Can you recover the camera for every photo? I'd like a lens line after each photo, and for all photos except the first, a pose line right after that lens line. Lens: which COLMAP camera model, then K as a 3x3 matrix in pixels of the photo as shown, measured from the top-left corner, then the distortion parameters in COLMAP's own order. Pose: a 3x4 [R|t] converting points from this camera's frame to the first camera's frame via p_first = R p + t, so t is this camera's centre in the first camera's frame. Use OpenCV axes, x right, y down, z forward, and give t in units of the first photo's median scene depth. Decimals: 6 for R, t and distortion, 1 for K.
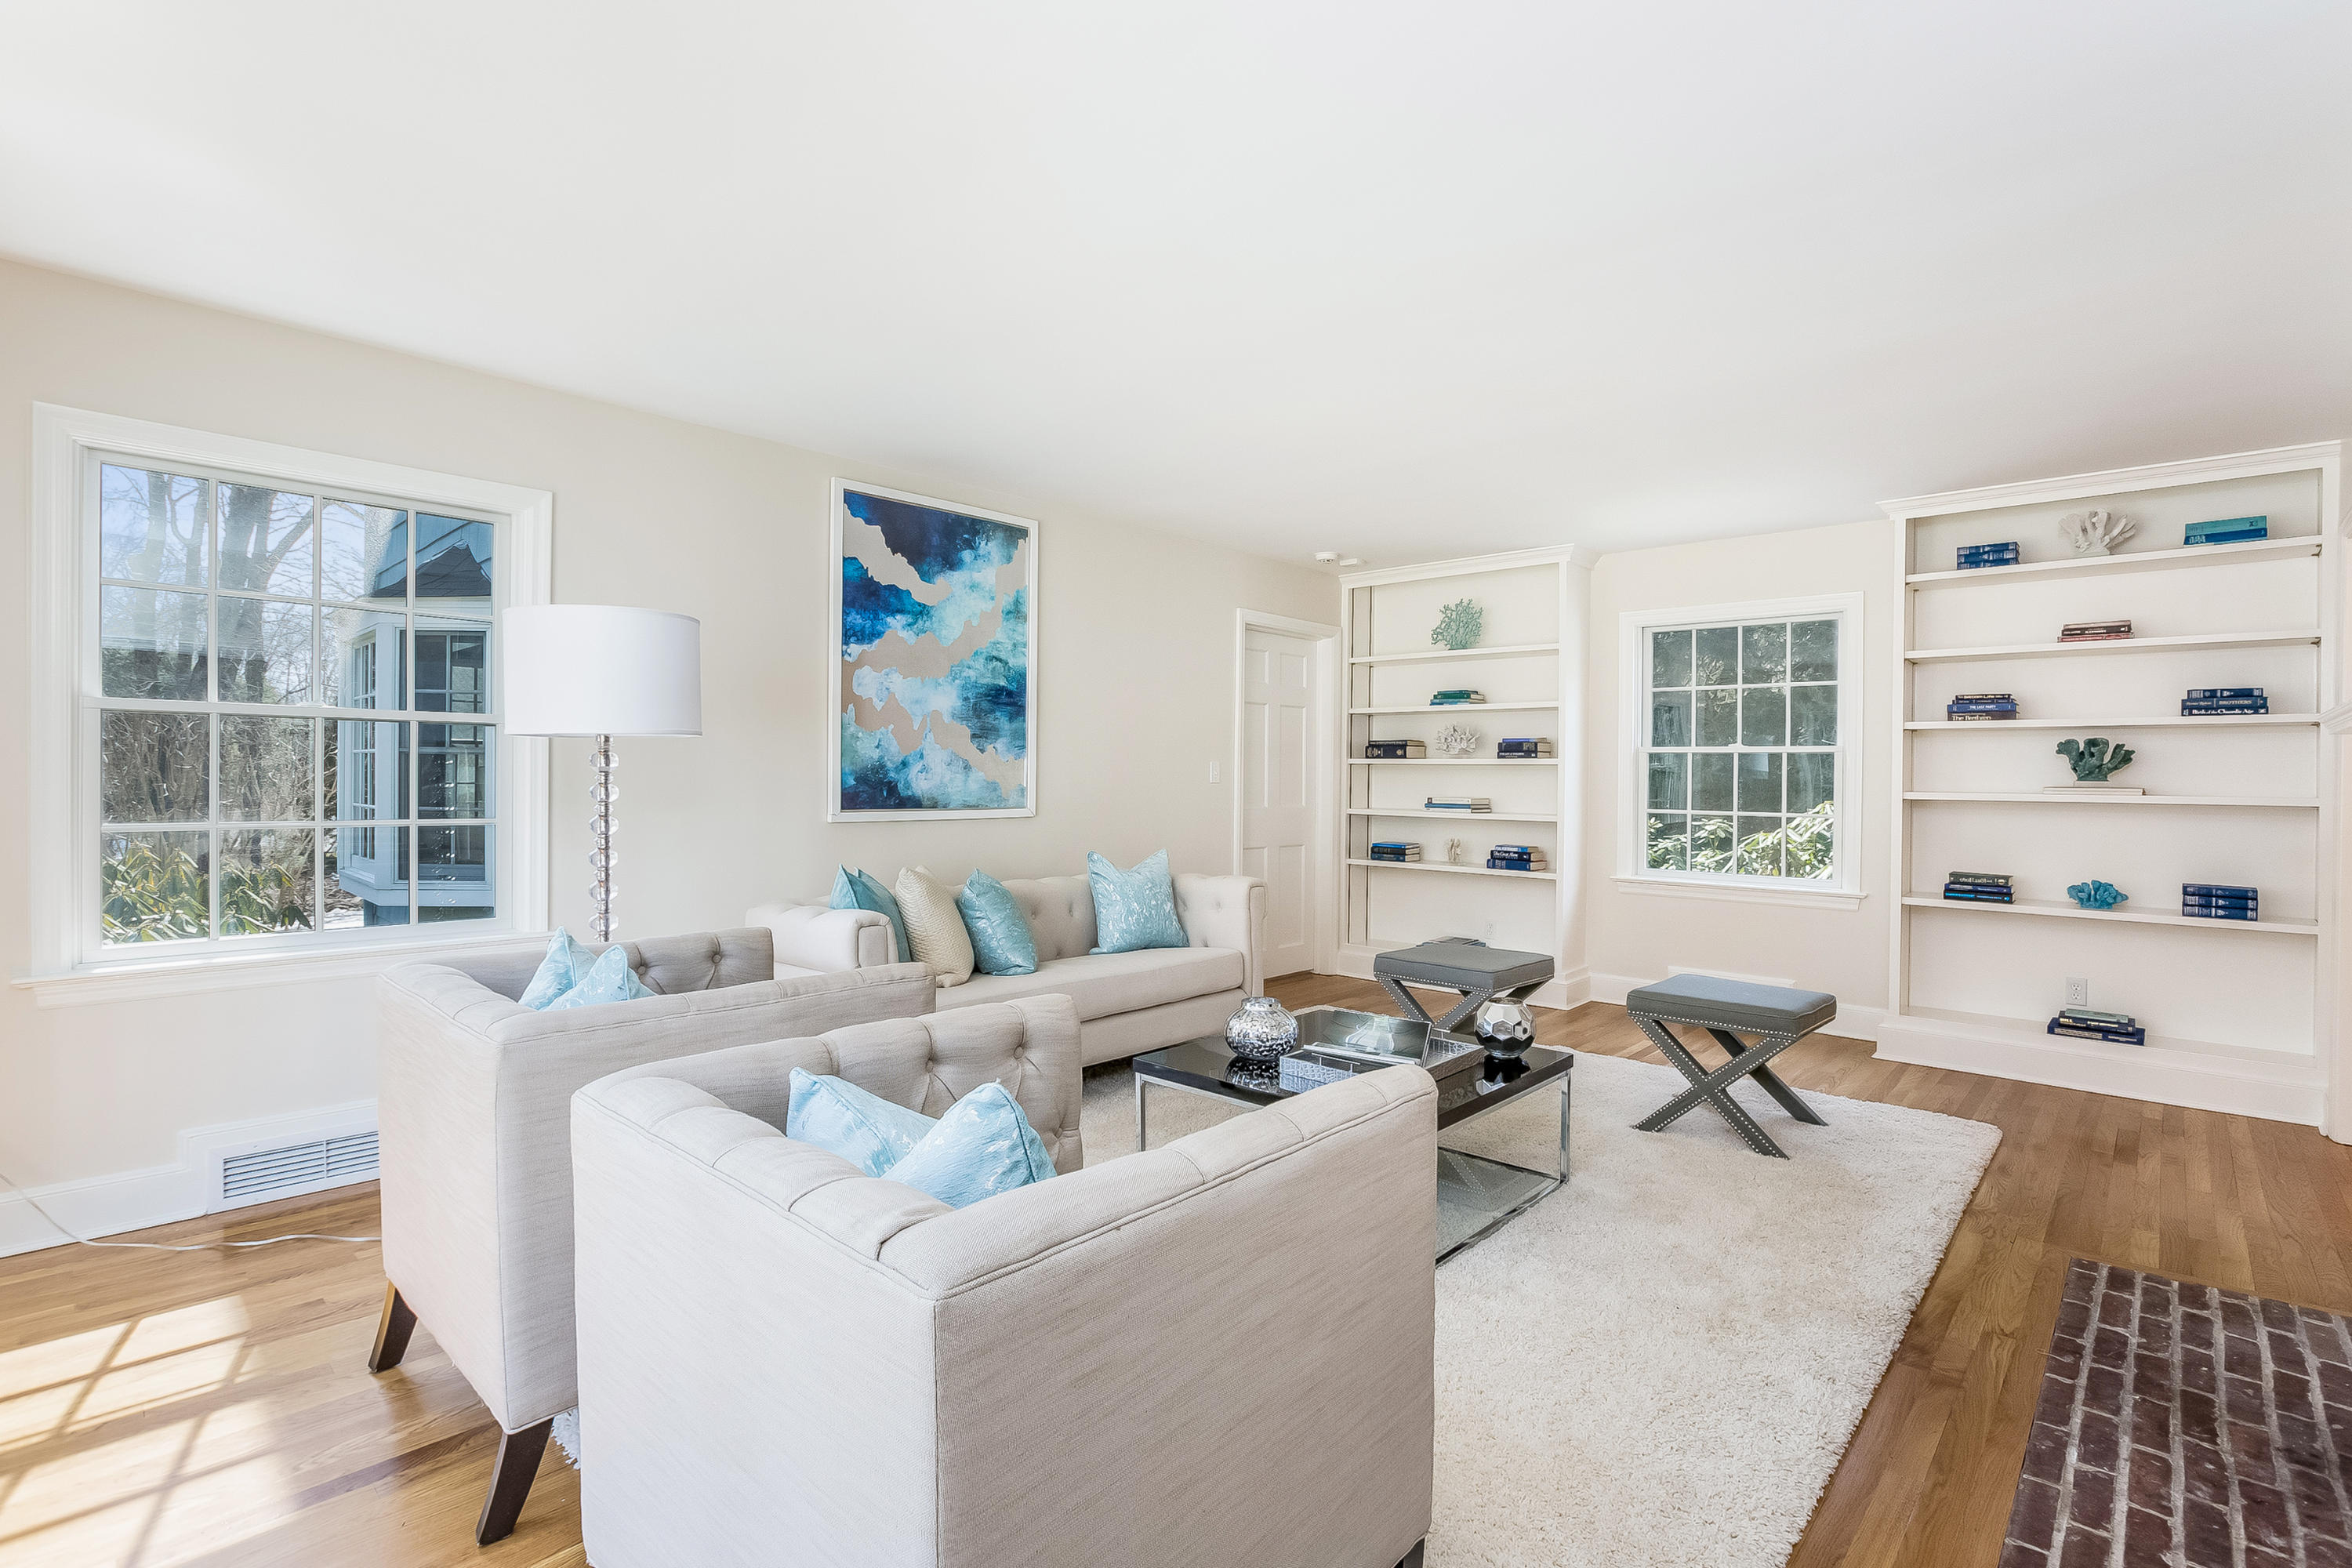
lens RADIAL K [[1140.5, 0, 1176.0], [0, 1140.5, 784.0], [0, 0, 1]] dist [-0.016006, 0.000139]
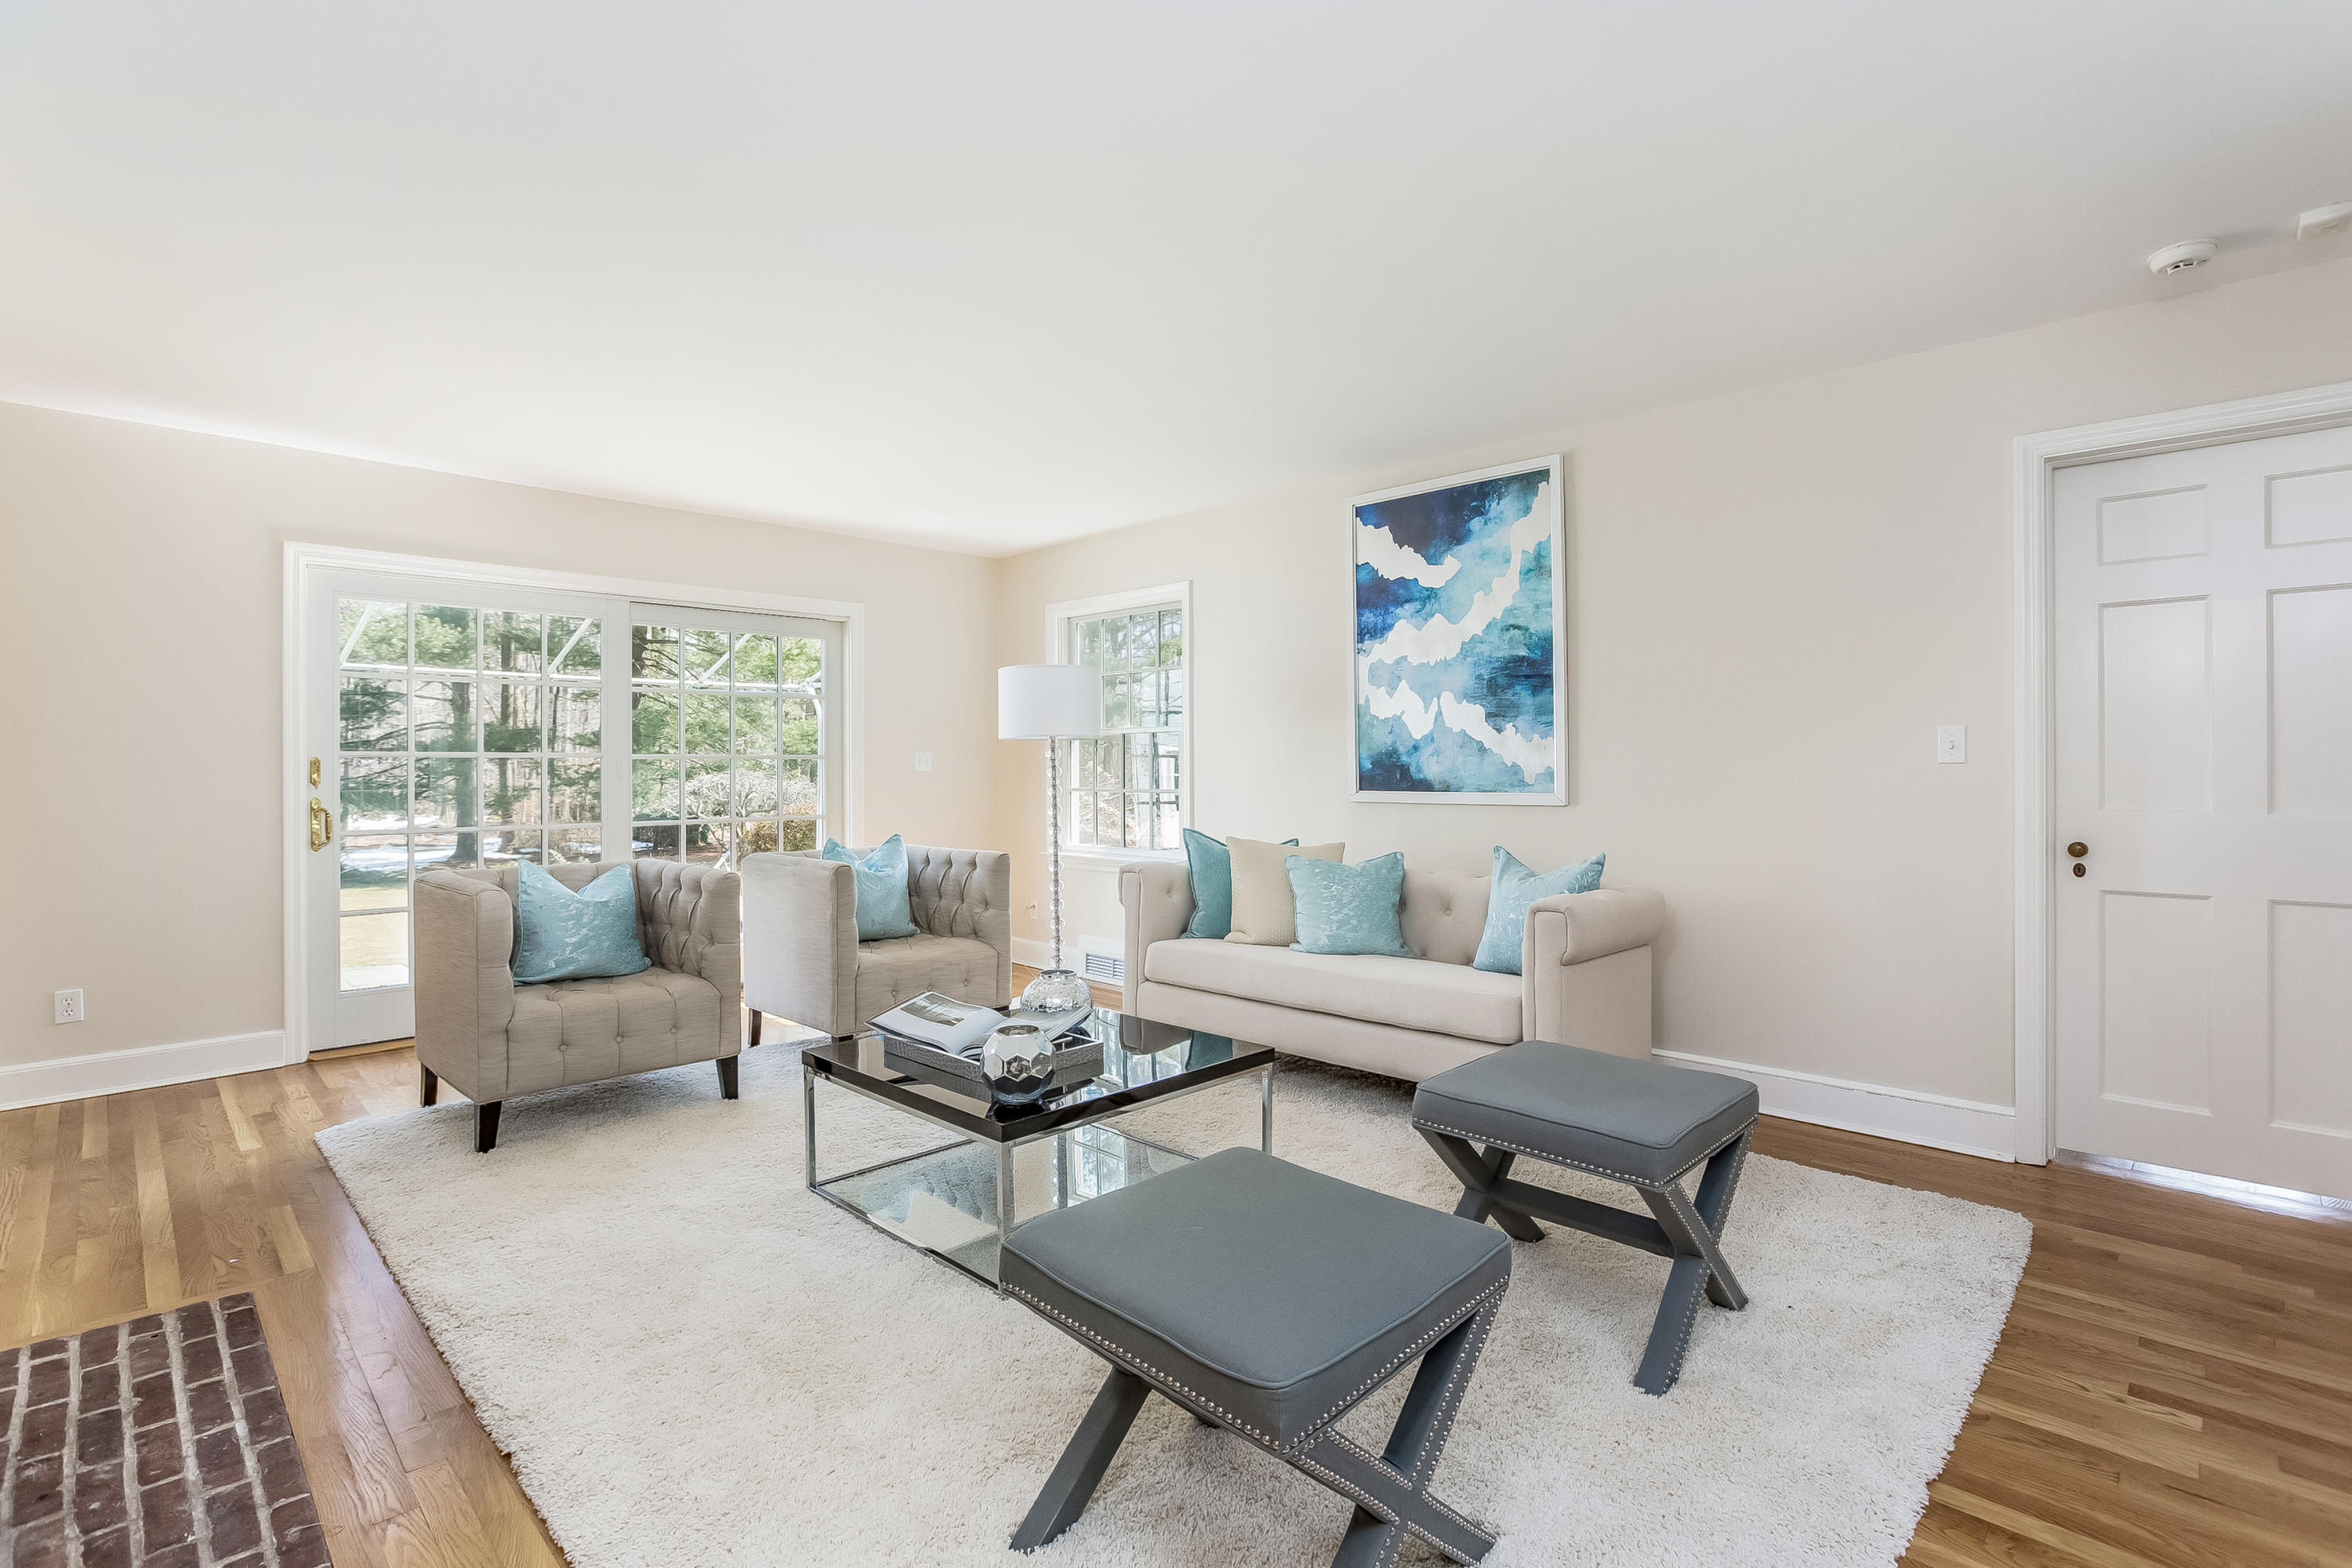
lens RADIAL K [[1140.5, 0, 1176.0], [0, 1140.5, 784.0], [0, 0, 1]] dist [-0.016006, 0.000139]
pose [[-0.042539, 0.009539, -0.999049, 0.780680], [-0.002658, 0.999950, 0.009661, 0.005650], [0.999091, 0.003066, -0.042511, 0.807519]]
